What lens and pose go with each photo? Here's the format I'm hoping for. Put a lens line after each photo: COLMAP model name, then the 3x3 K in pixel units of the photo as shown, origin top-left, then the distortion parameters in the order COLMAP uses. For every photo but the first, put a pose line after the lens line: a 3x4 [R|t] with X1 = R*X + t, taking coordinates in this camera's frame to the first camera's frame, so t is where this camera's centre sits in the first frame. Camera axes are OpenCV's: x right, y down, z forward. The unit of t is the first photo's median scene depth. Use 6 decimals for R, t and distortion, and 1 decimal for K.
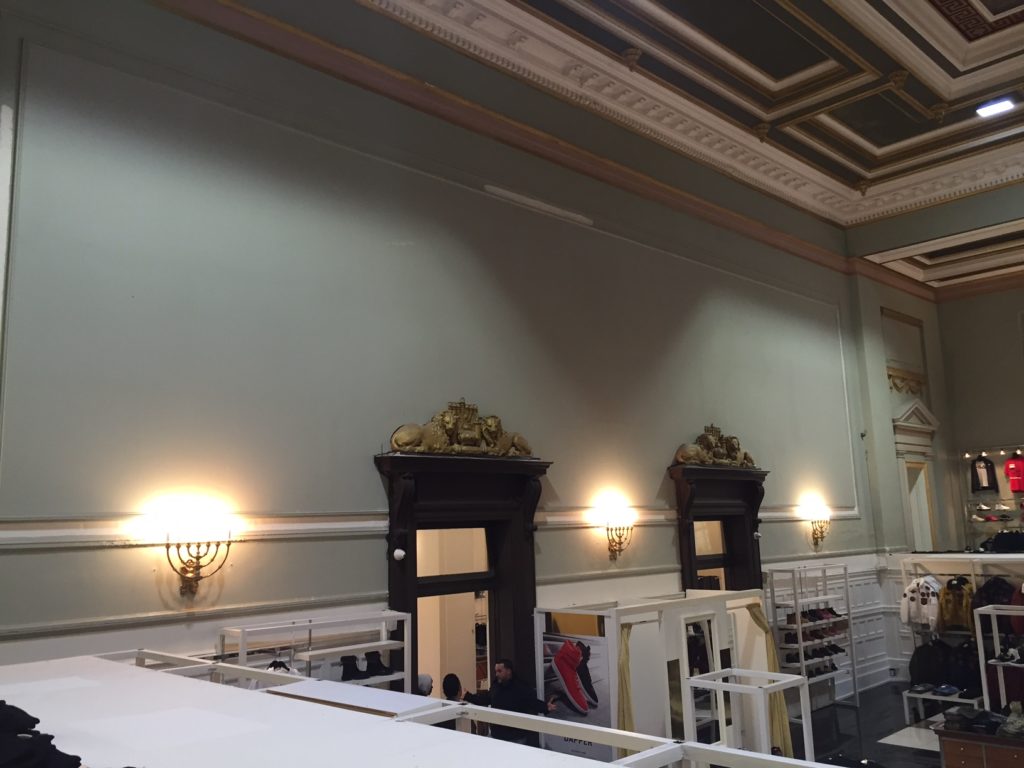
lens RADIAL K [[884.6, 0, 512.0], [0, 884.6, 384.0], [0, 0, 1]] dist [0.005349, 0.003854]
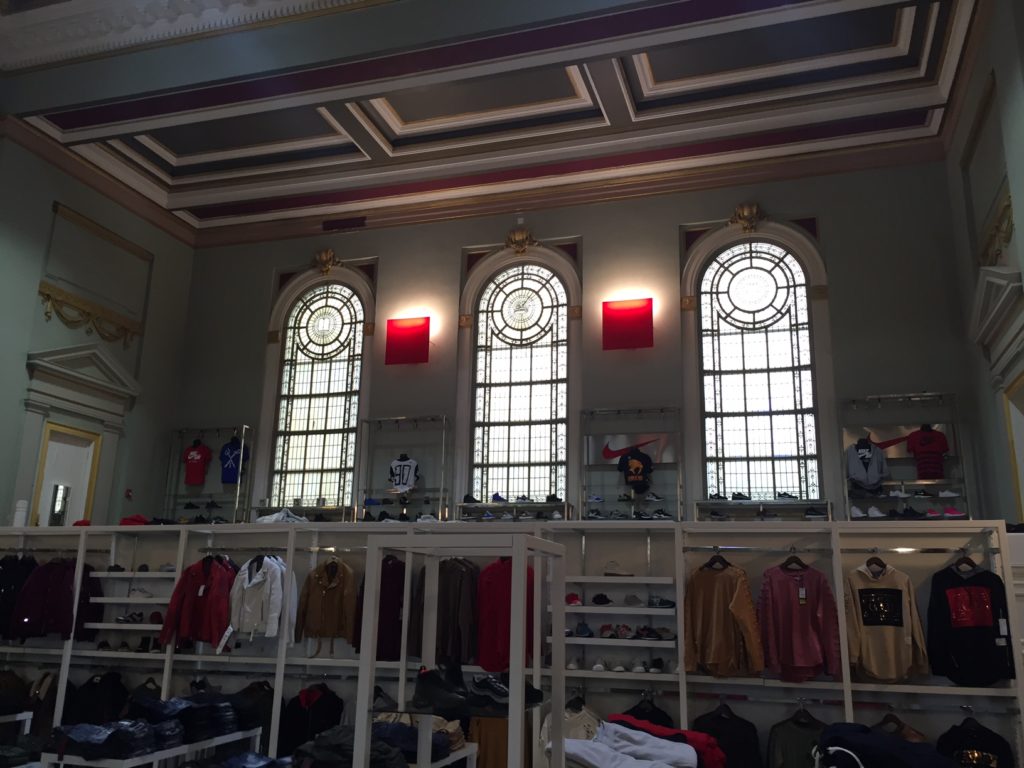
lens RADIAL K [[884.6, 0, 512.0], [0, 884.6, 384.0], [0, 0, 1]] dist [0.005349, 0.003854]
pose [[0.882821, 0.159421, 0.441828, 0.430599], [-0.120907, 0.986072, -0.114210, 0.089564], [-0.453882, 0.047407, 0.889800, 0.196403]]
